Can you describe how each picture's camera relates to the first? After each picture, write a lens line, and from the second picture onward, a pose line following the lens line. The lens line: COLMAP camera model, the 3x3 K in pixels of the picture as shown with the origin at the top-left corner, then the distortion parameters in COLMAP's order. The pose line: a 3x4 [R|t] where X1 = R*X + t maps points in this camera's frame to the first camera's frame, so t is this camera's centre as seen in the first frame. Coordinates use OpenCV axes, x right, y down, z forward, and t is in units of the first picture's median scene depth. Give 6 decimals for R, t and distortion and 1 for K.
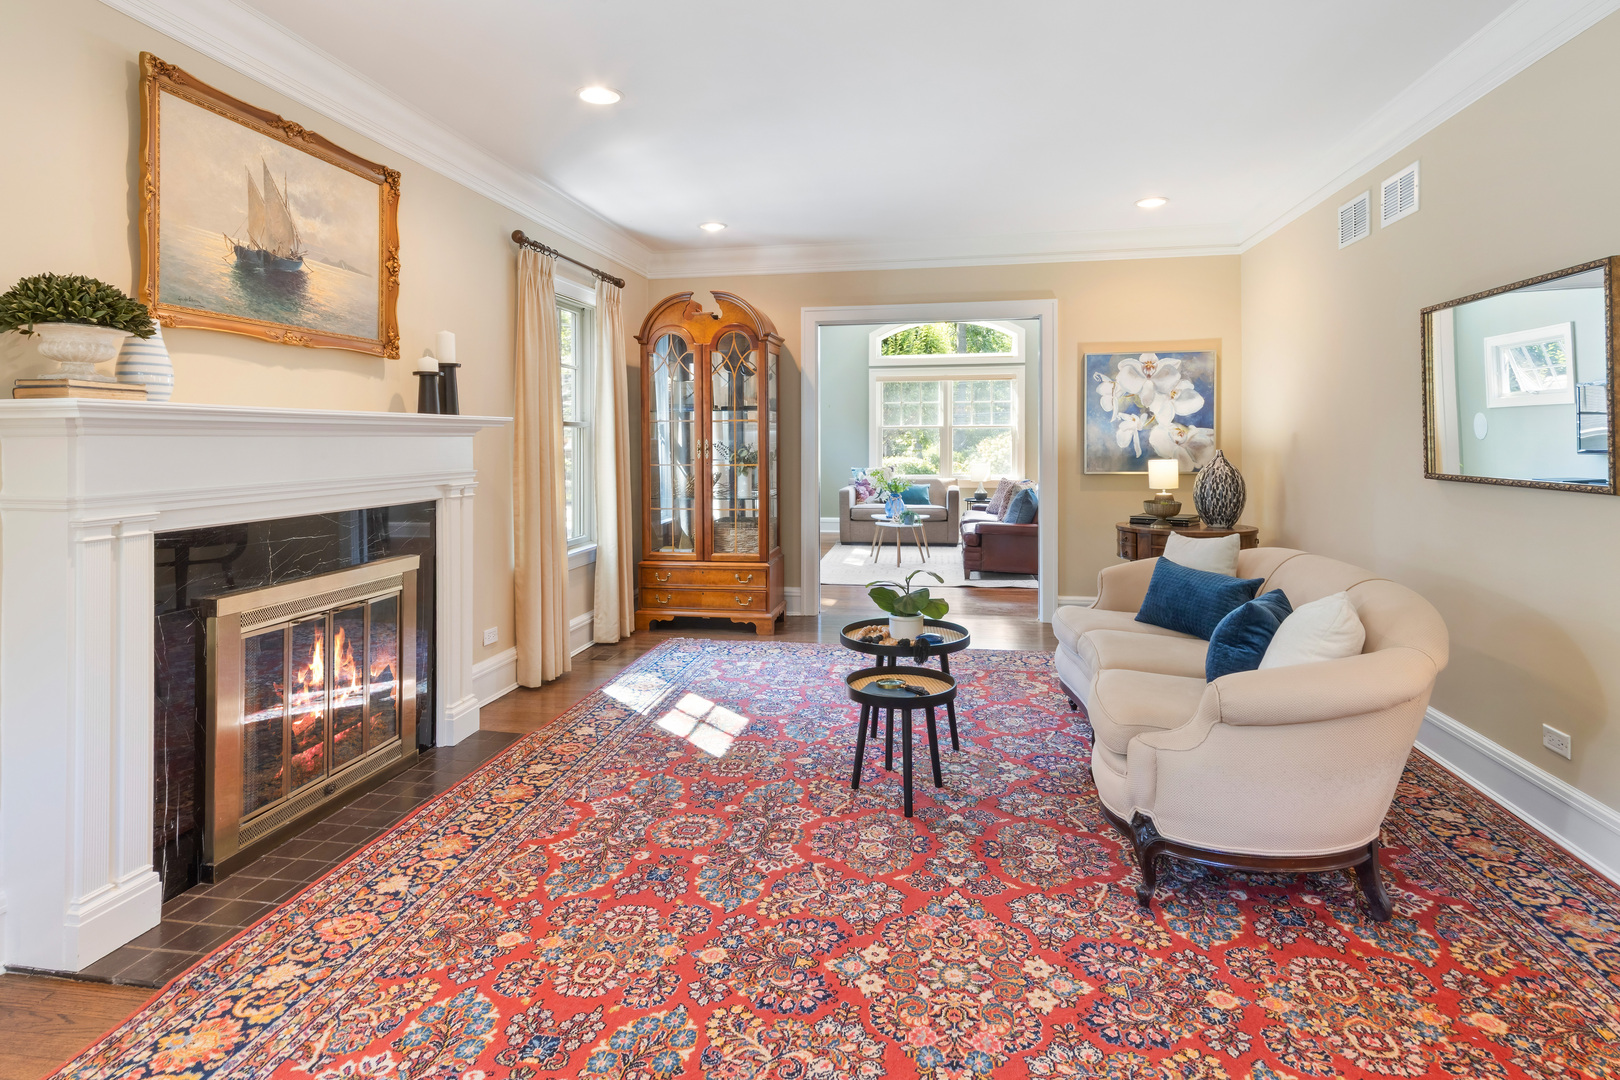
lens RADIAL K [[844.6, 0, 800.5], [0, 844.6, 438.8], [0, 0, 1]] dist [0.011830, 0.000629]
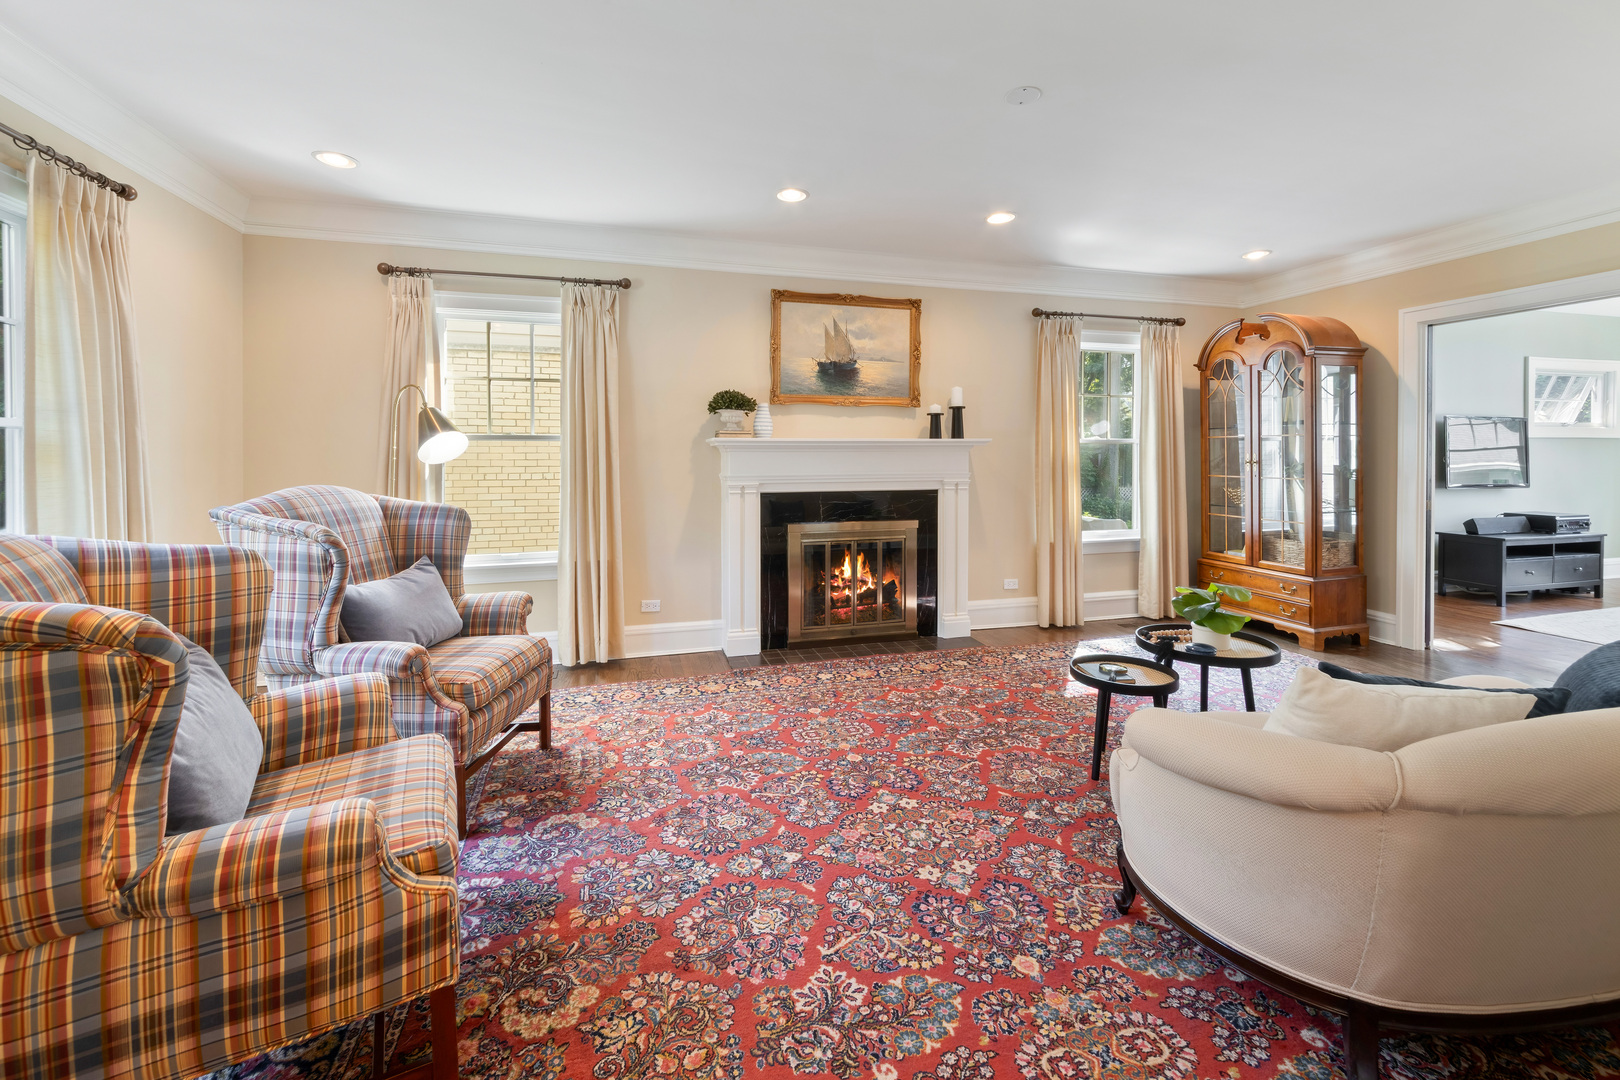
lens RADIAL K [[652.1, 0, 813.9], [0, 652.1, 458.1], [0, 0, 1]] dist [-0.002685, -0.000647]
pose [[0.451038, 0.012378, -0.892419, 0.749224], [0.000754, 0.999898, 0.014250, -0.011434], [0.892504, -0.007100, 0.450983, 0.248624]]
